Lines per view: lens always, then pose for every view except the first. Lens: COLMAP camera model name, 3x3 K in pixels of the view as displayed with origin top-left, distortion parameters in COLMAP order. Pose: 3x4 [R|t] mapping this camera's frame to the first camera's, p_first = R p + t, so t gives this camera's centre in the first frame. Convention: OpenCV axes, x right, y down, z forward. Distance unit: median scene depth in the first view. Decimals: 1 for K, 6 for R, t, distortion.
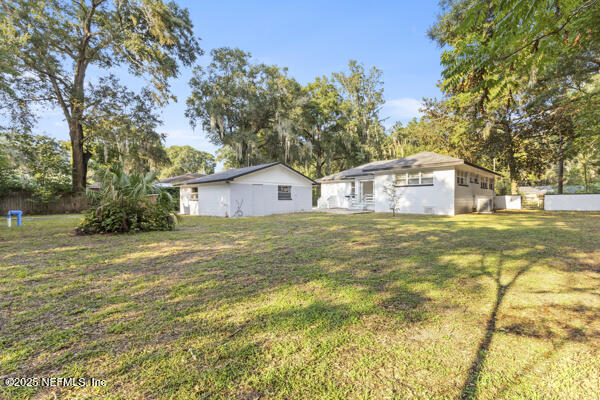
lens RADIAL K [[269.2, 0, 304.4], [0, 269.2, 199.3], [0, 0, 1]] dist [-0.000352, -0.000284]
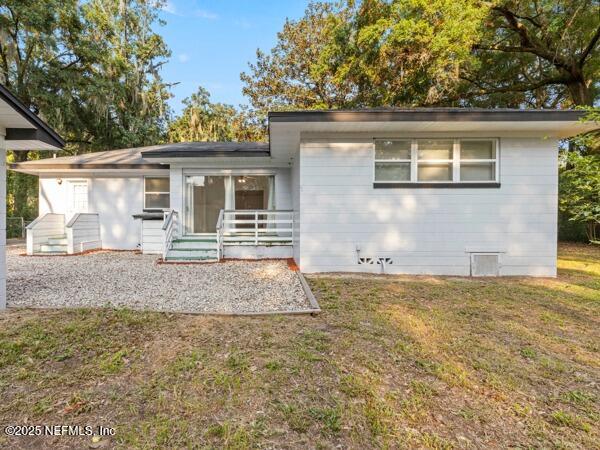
lens RADIAL K [[302.0, 0, 300.0], [0, 302.0, 225.0], [0, 0, 1]] dist [0.001234, 0.000390]
pose [[0.696316, -0.028291, 0.717178, 0.015826], [0.008823, 0.999485, 0.030861, -0.008844], [-0.717681, -0.015161, 0.696207, 0.475287]]
